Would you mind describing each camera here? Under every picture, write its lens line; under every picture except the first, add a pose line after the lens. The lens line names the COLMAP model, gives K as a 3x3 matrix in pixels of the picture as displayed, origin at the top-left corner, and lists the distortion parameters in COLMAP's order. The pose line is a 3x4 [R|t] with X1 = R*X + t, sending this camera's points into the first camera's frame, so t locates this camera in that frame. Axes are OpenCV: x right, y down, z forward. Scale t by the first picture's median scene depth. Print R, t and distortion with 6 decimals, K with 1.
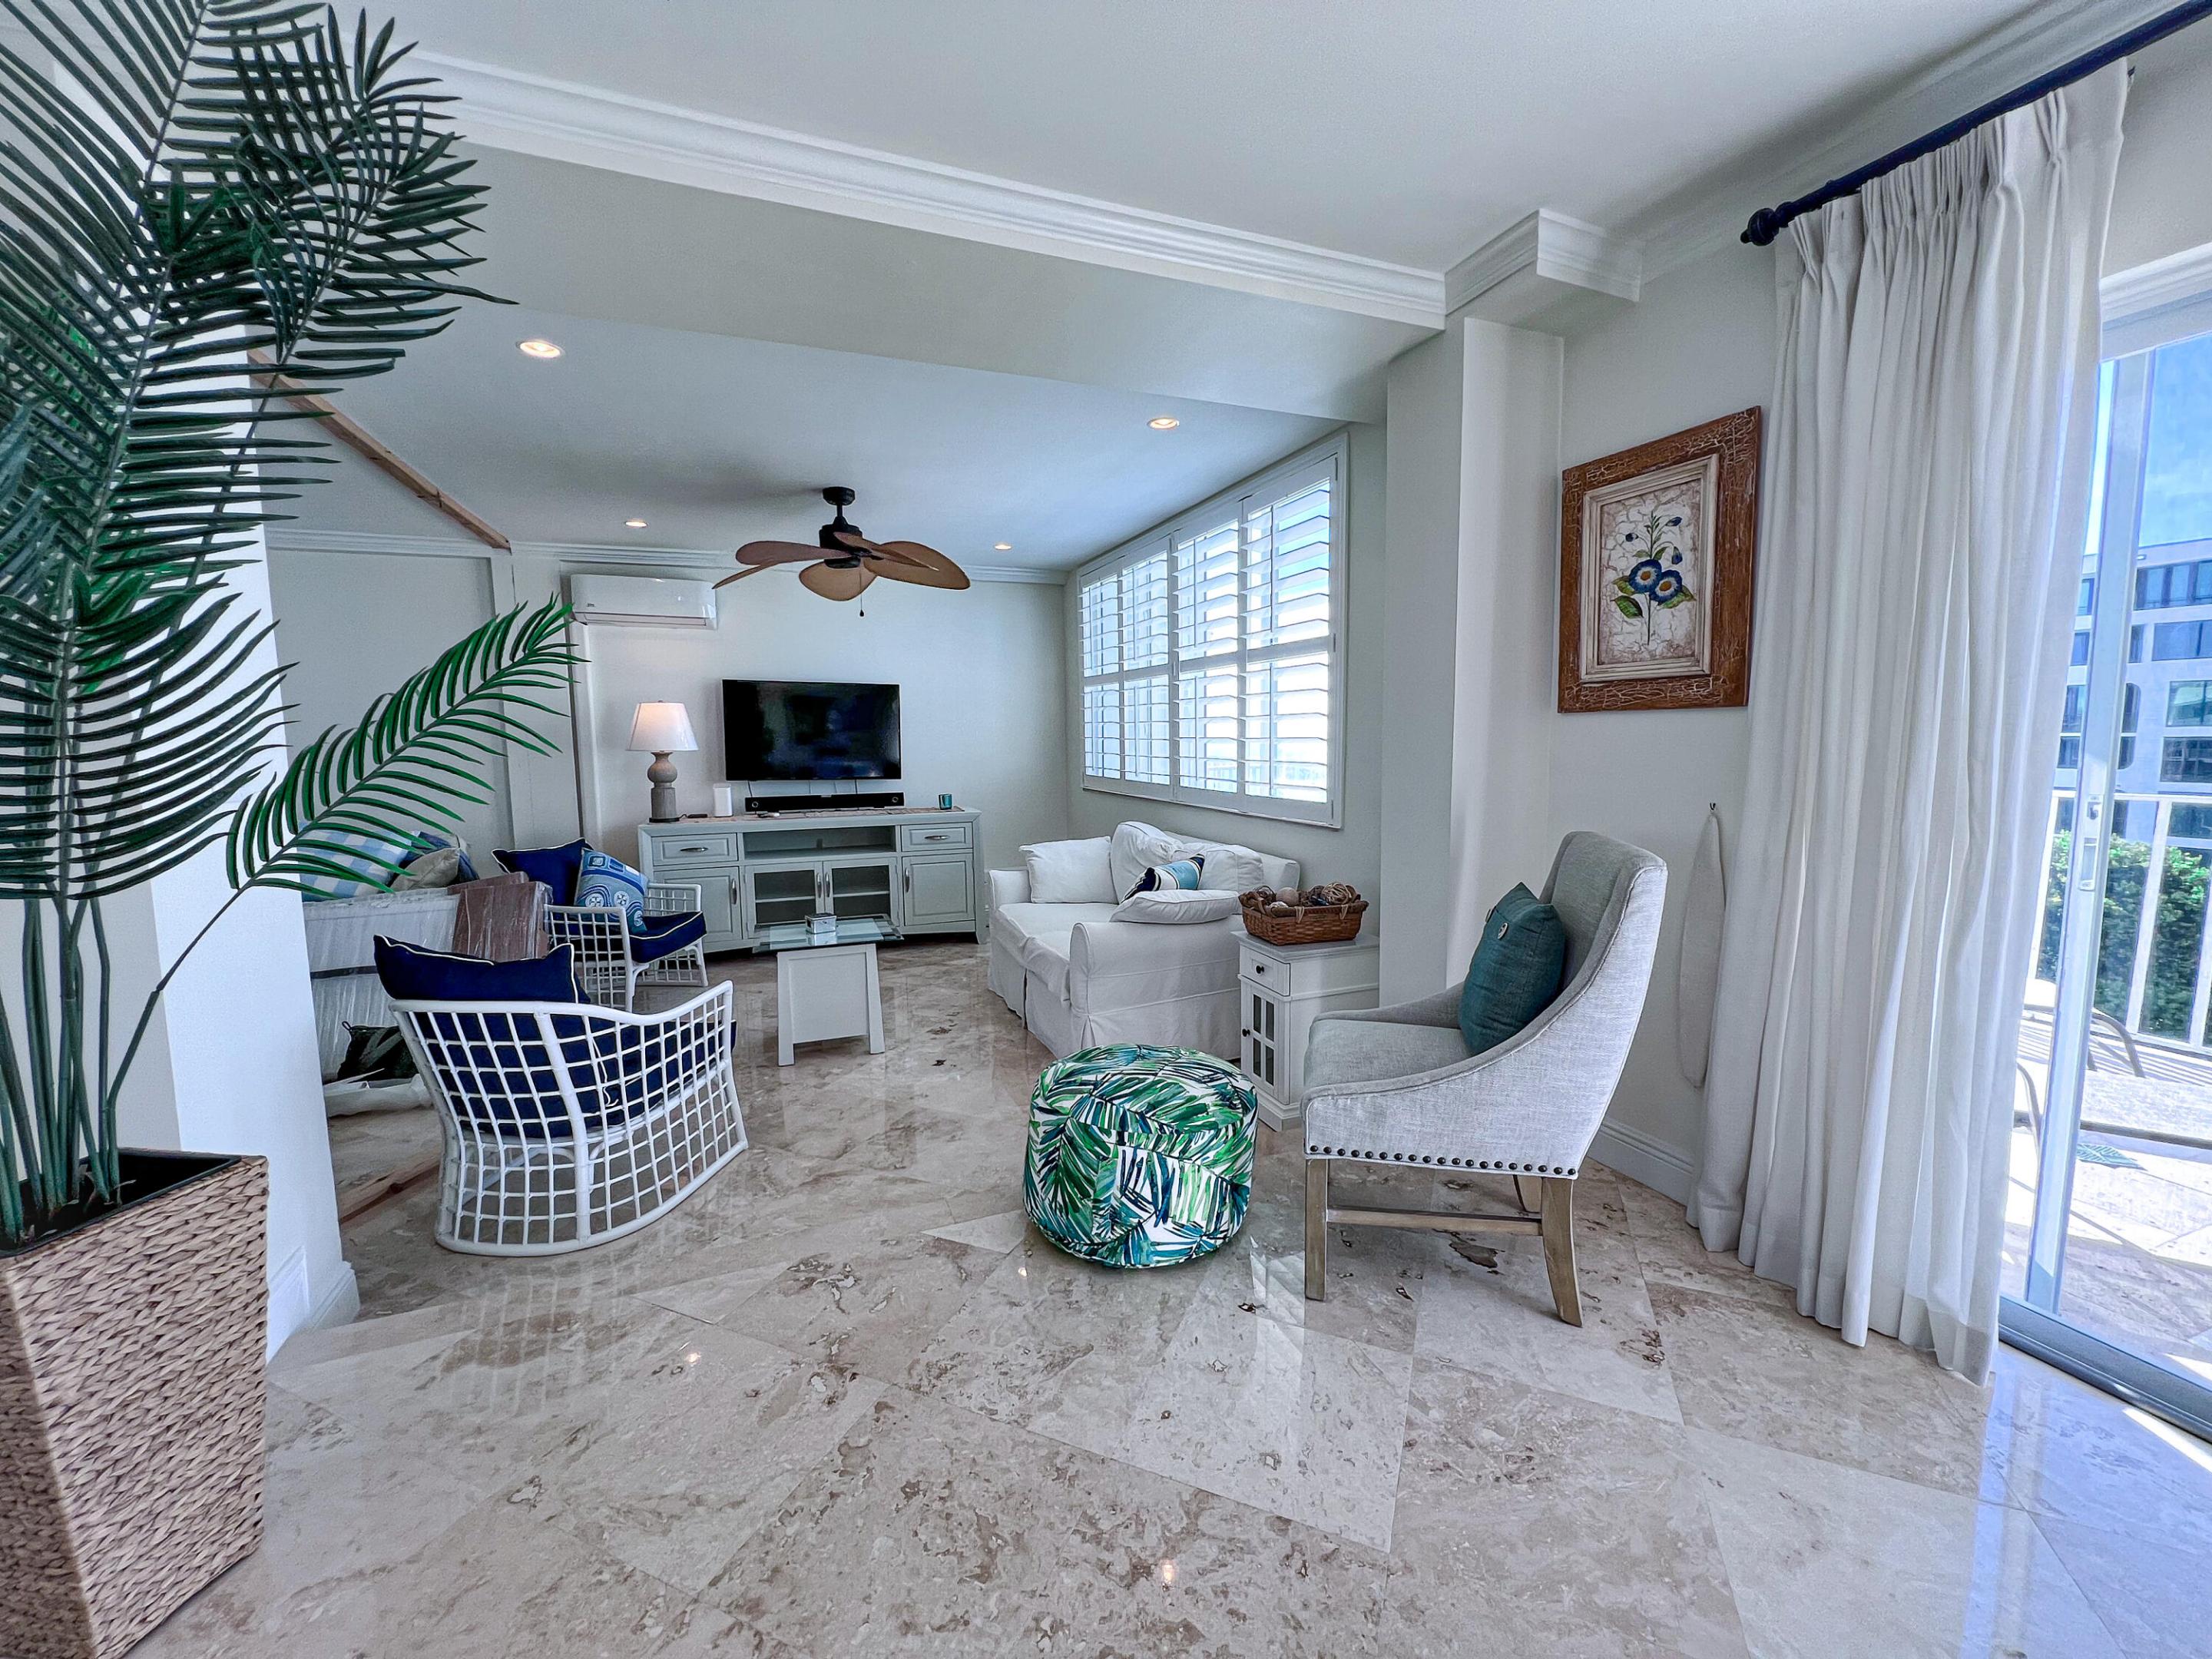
lens RADIAL K [[886.5, 0, 1106.9], [0, 886.5, 837.6], [0, 0, 1]] dist [0.017776, 0.000077]
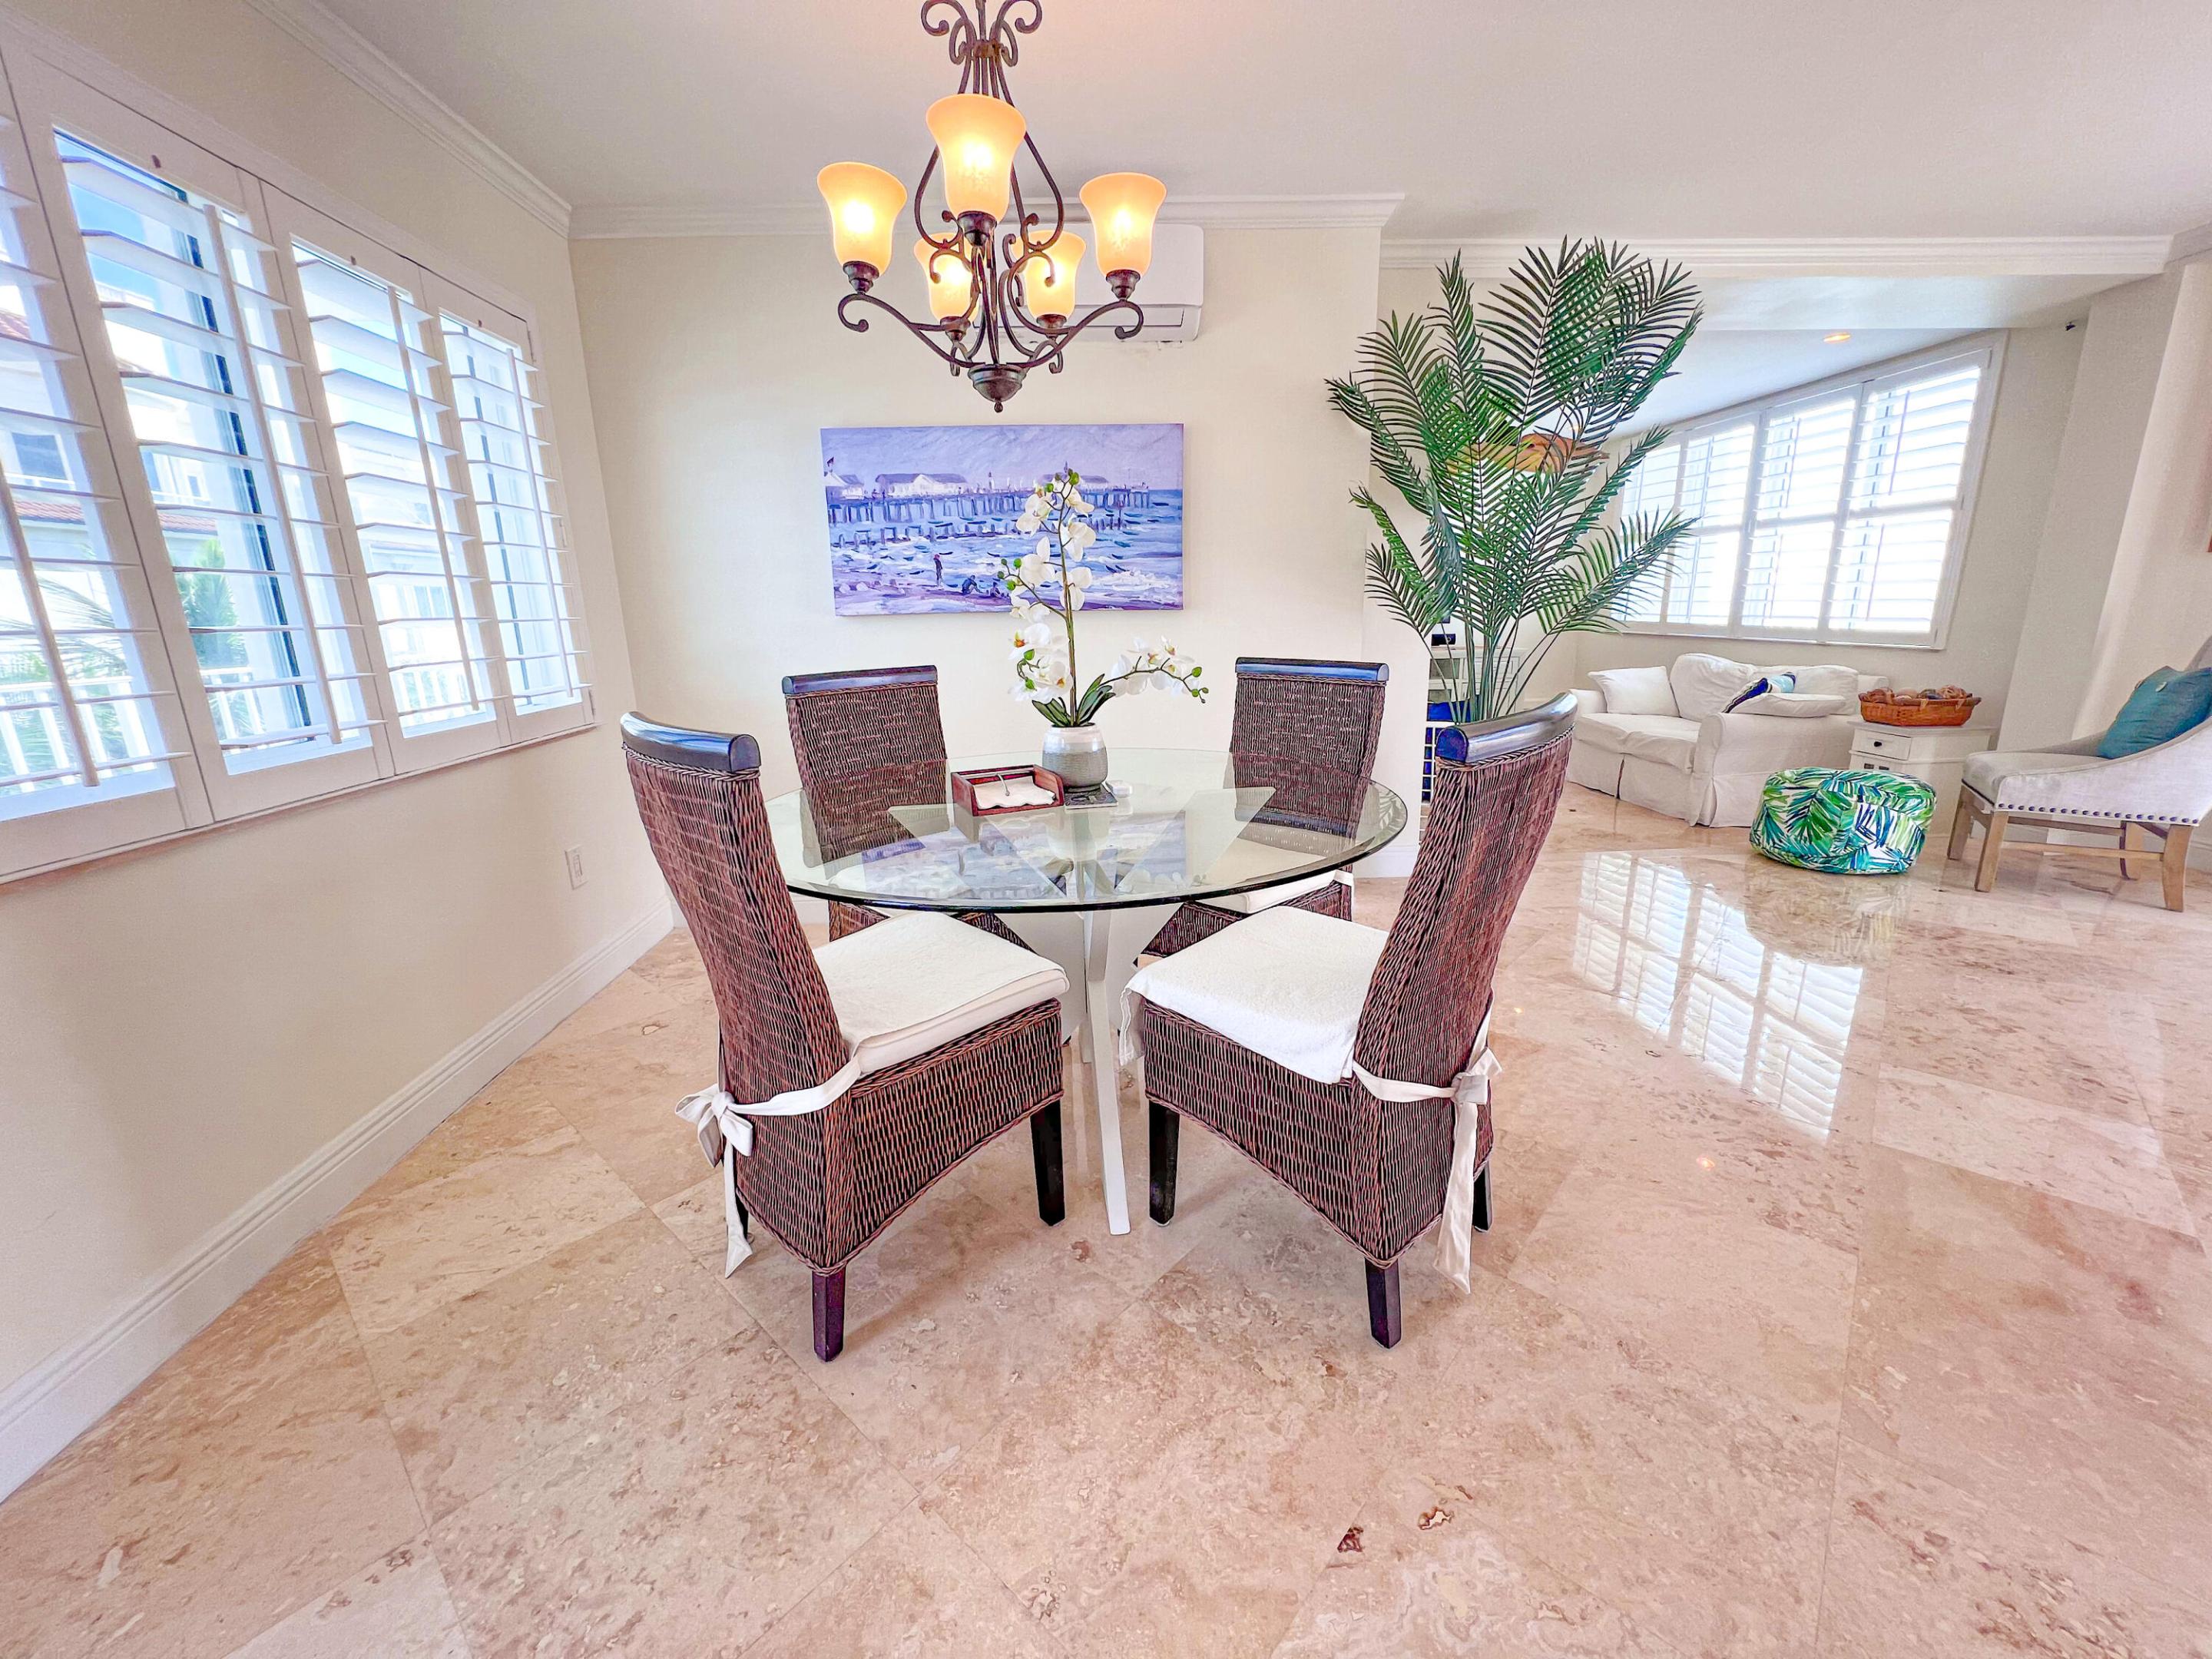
lens RADIAL K [[881.6, 0, 1111.4], [0, 881.6, 826.5], [0, 0, 1]] dist [-0.000201, 0.000371]
pose [[0.947806, 0.073244, -0.310321, -0.547173], [-0.031457, 0.989990, 0.137584, 0.123229], [0.317292, -0.120641, 0.940623, -0.744463]]
